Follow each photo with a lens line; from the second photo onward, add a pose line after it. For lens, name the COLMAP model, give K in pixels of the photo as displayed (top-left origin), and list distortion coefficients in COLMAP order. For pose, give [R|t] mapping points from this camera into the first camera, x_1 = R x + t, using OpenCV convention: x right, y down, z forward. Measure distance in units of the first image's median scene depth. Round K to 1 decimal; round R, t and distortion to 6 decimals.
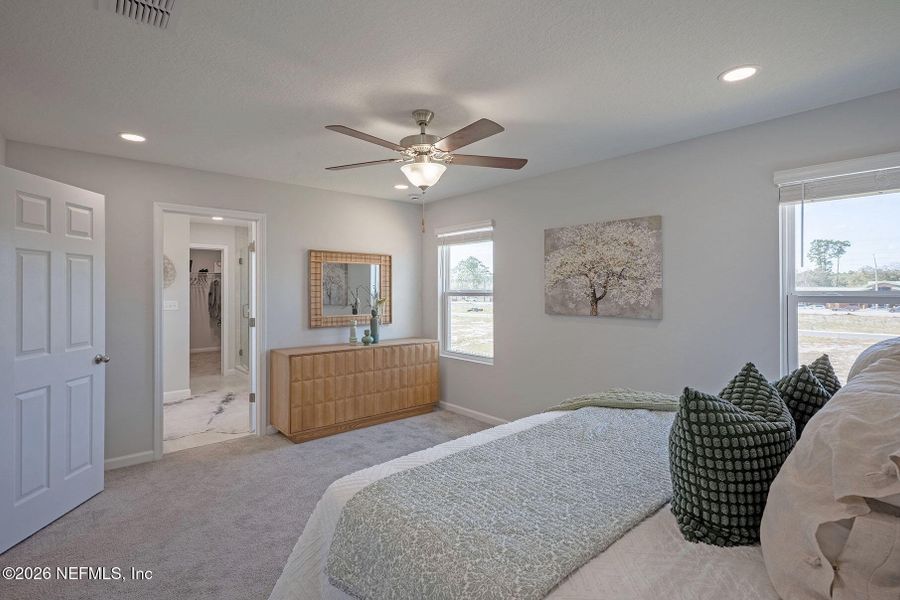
lens RADIAL K [[435.1, 0, 446.0], [0, 435.1, 285.7], [0, 0, 1]] dist [-0.000402, 0.002044]
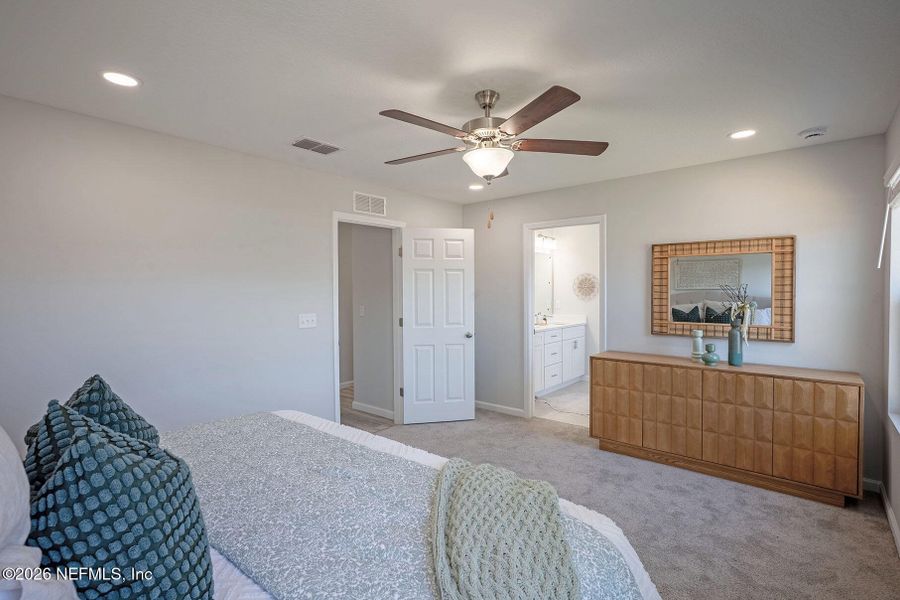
lens RADIAL K [[435.1, 0, 446.9], [0, 435.1, 296.3], [0, 0, 1]] dist [-0.000402, 0.002044]
pose [[0.149969, 0.016491, -0.988553, 0.994215], [0.013681, 0.999731, 0.018753, -0.001345], [0.988596, -0.016336, 0.149703, 0.927687]]
